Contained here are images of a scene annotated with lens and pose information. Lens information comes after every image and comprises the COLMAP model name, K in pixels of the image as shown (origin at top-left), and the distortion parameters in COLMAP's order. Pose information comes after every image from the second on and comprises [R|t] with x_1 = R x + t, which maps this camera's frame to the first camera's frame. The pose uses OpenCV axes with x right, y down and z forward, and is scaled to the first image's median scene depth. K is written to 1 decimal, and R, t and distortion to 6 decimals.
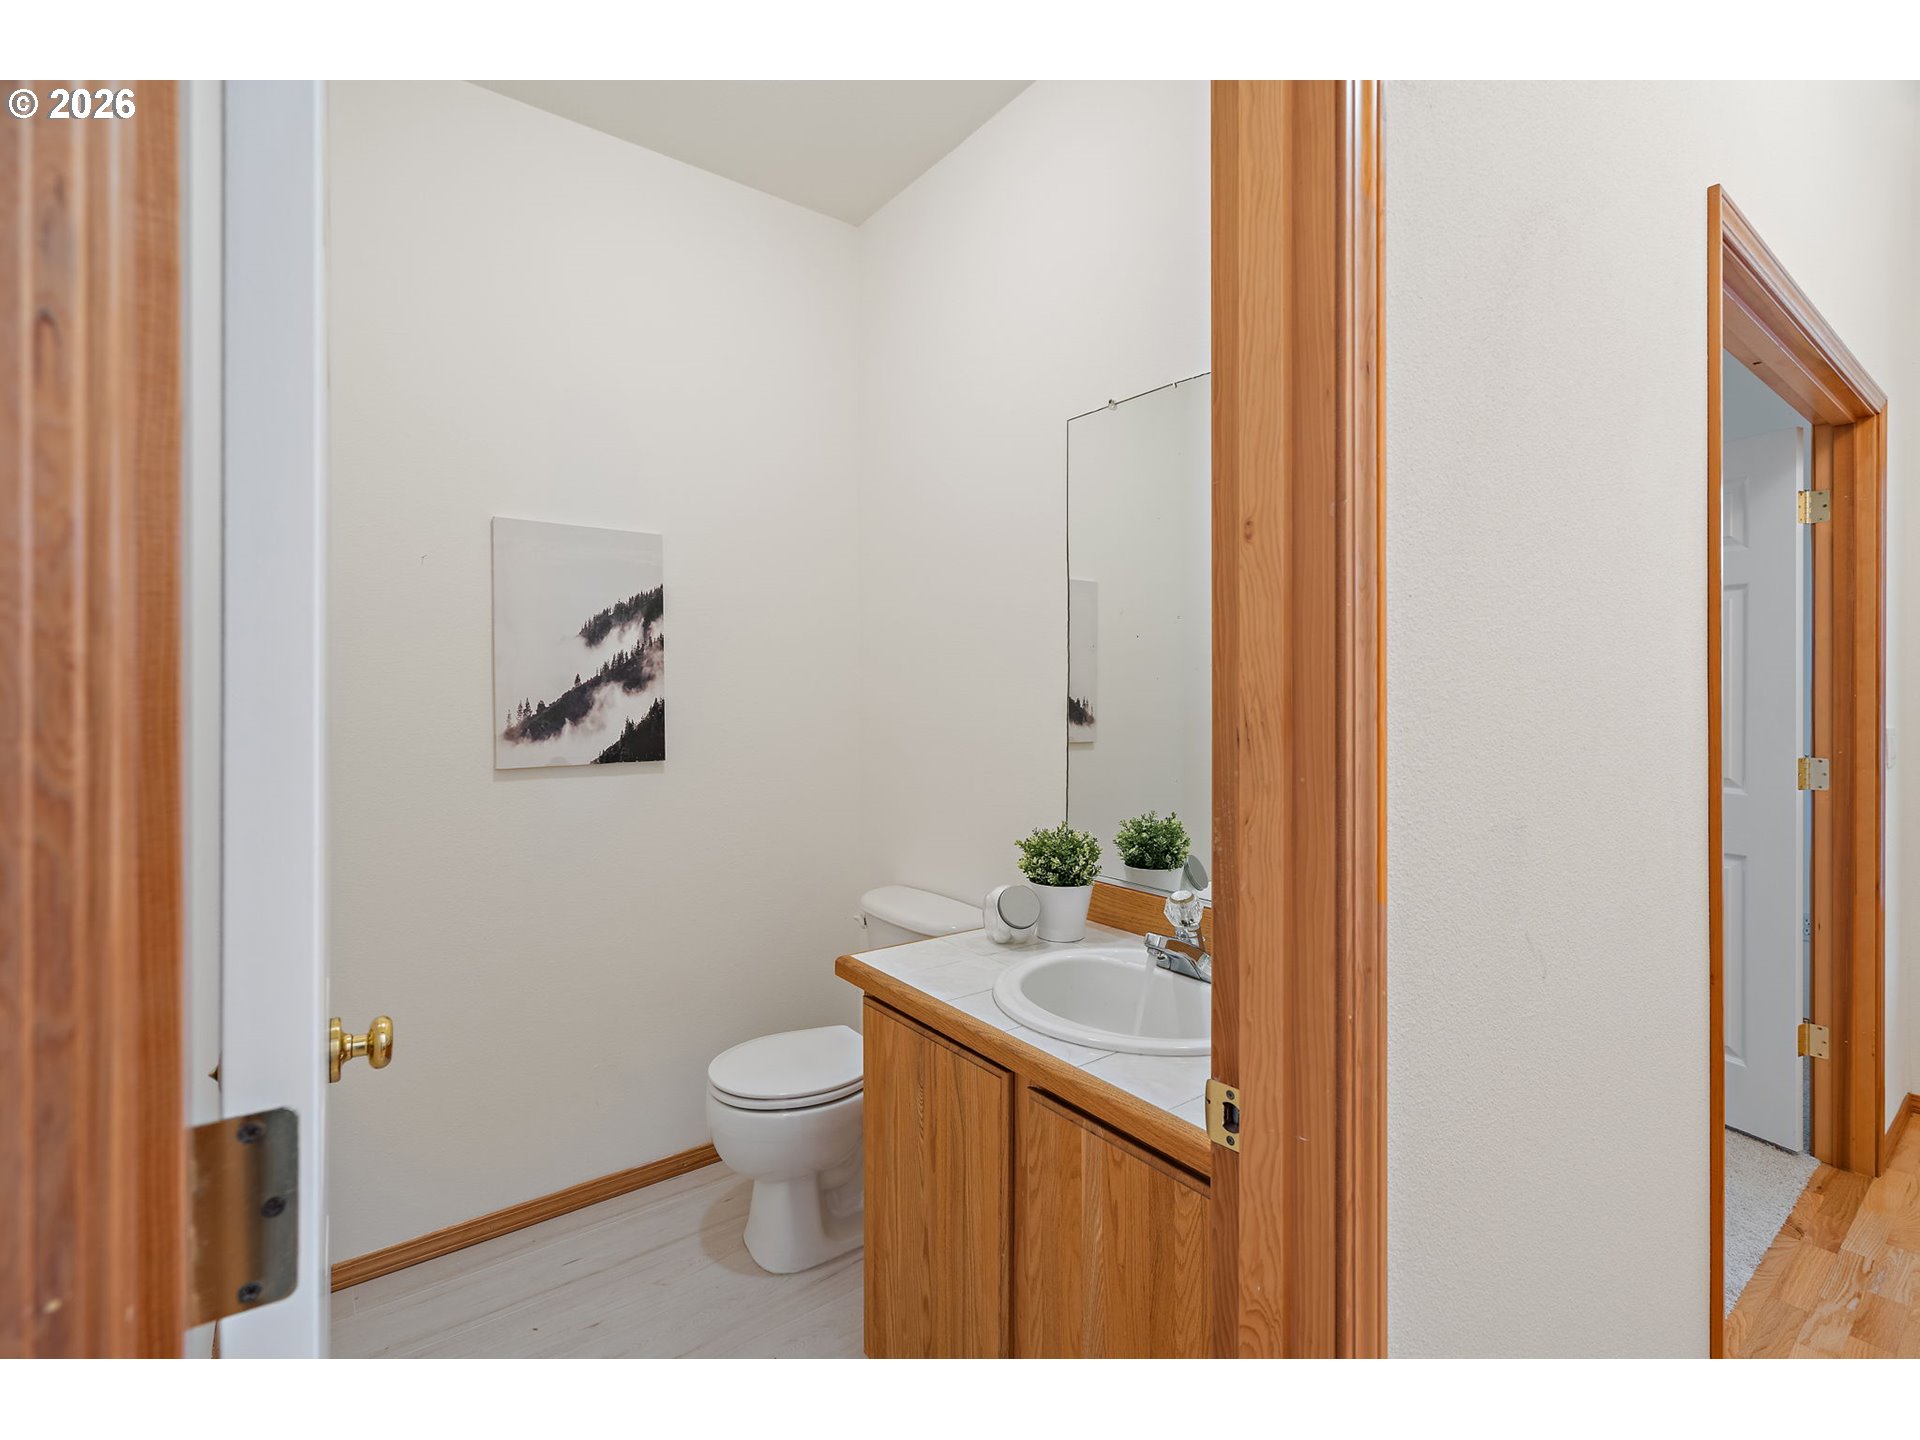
lens RADIAL K [[881.4, 0, 954.1], [0, 881.4, 714.9], [0, 0, 1]] dist [0.005037, 0.000475]
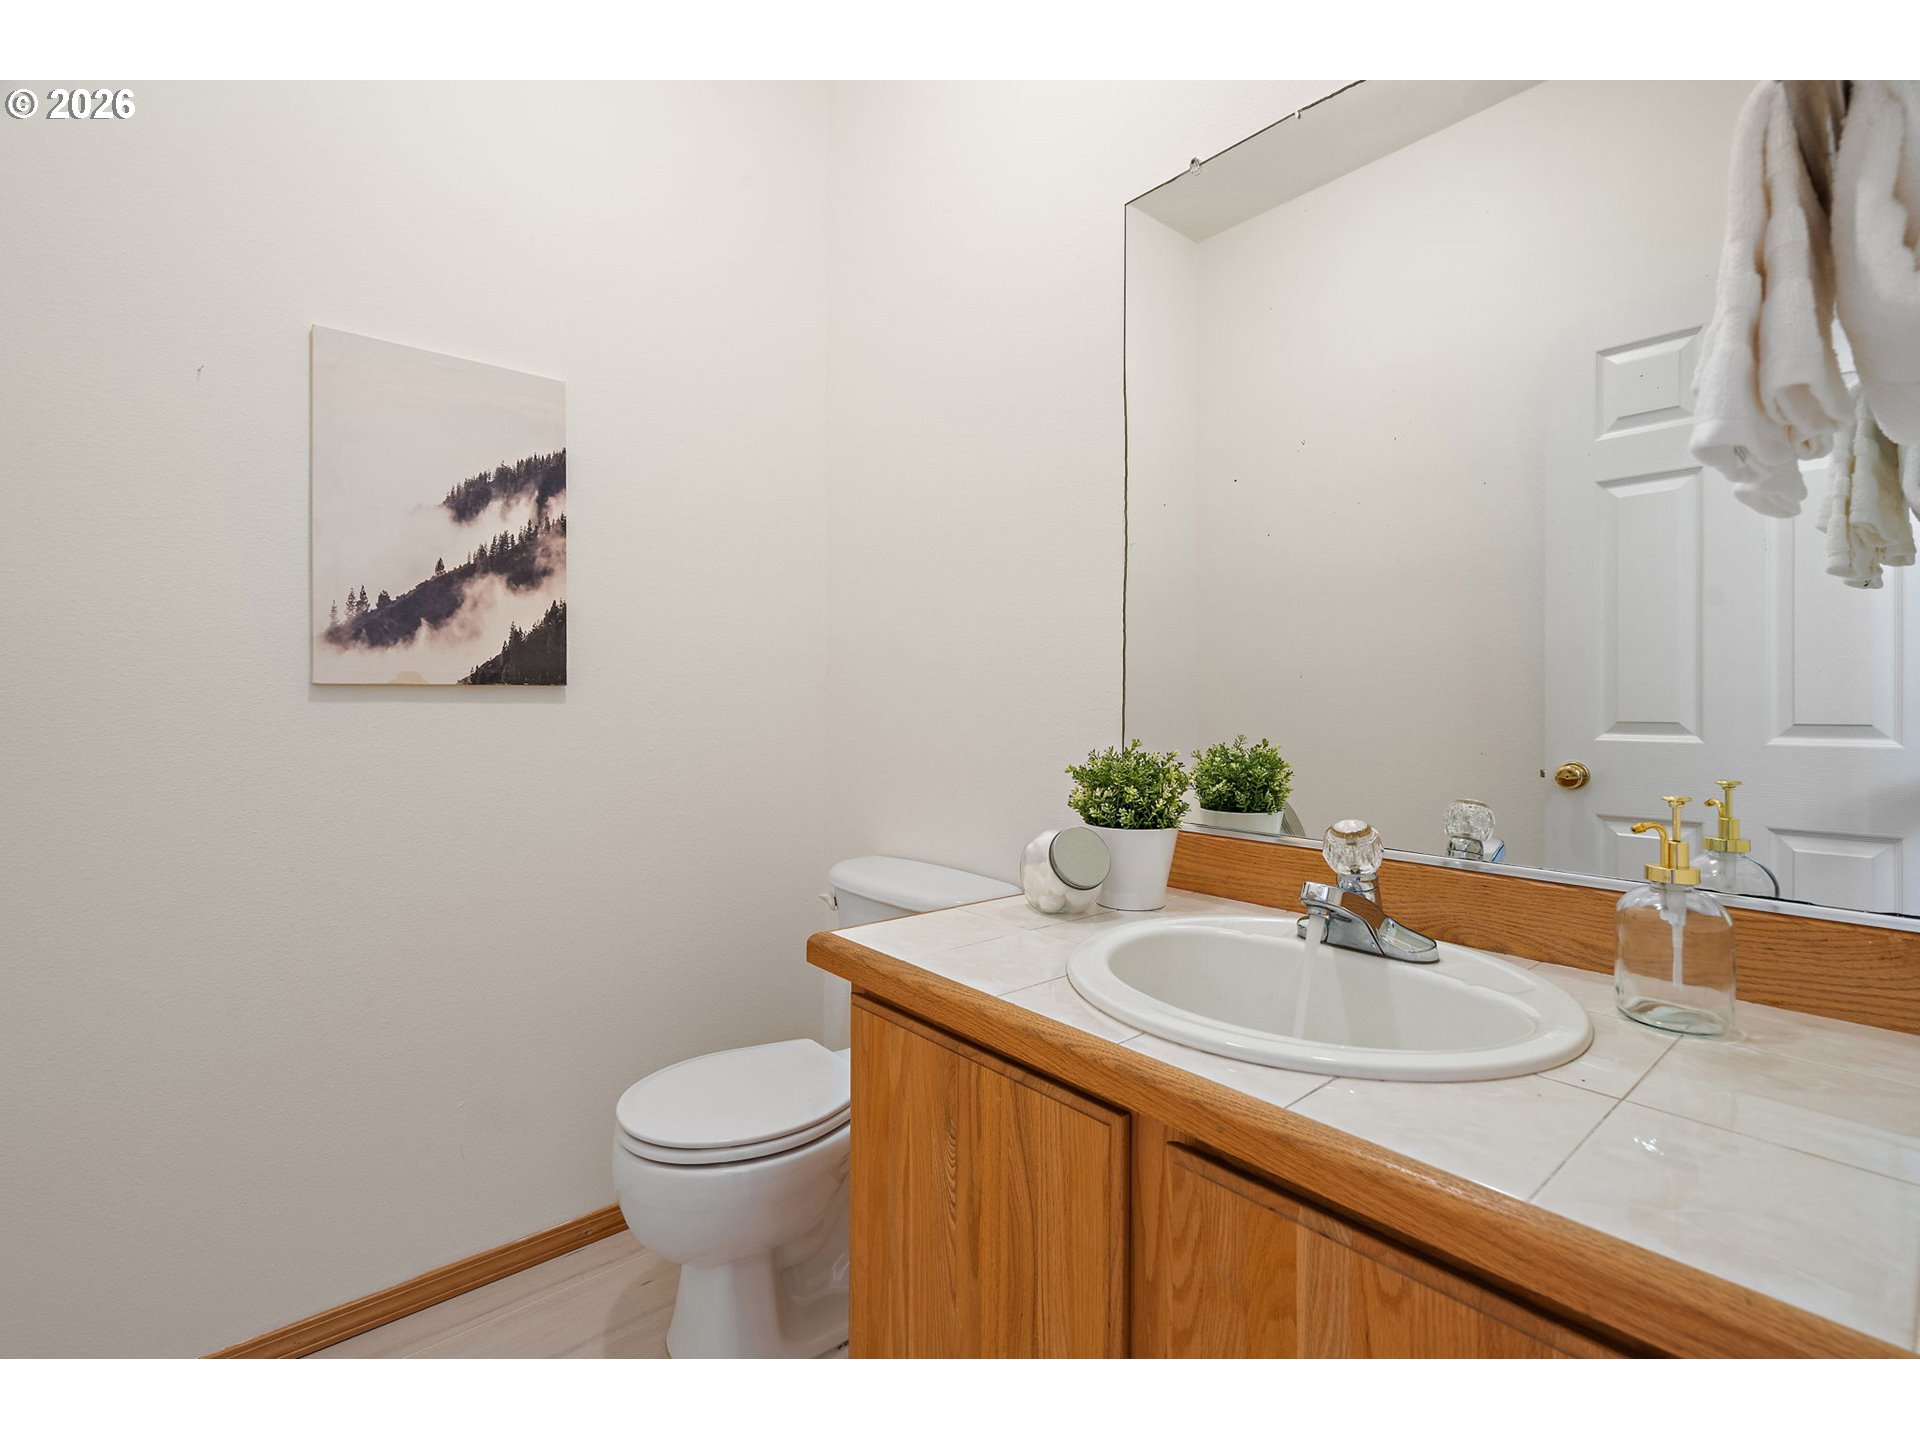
lens RADIAL K [[881.4, 0, 966.7], [0, 881.4, 707.3], [0, 0, 1]] dist [0.005037, 0.000475]
pose [[0.997288, 0.005072, 0.073429, -0.057576], [-0.003780, 0.999836, -0.017727, 0.102769], [-0.073507, 0.017401, 0.997143, 0.294212]]
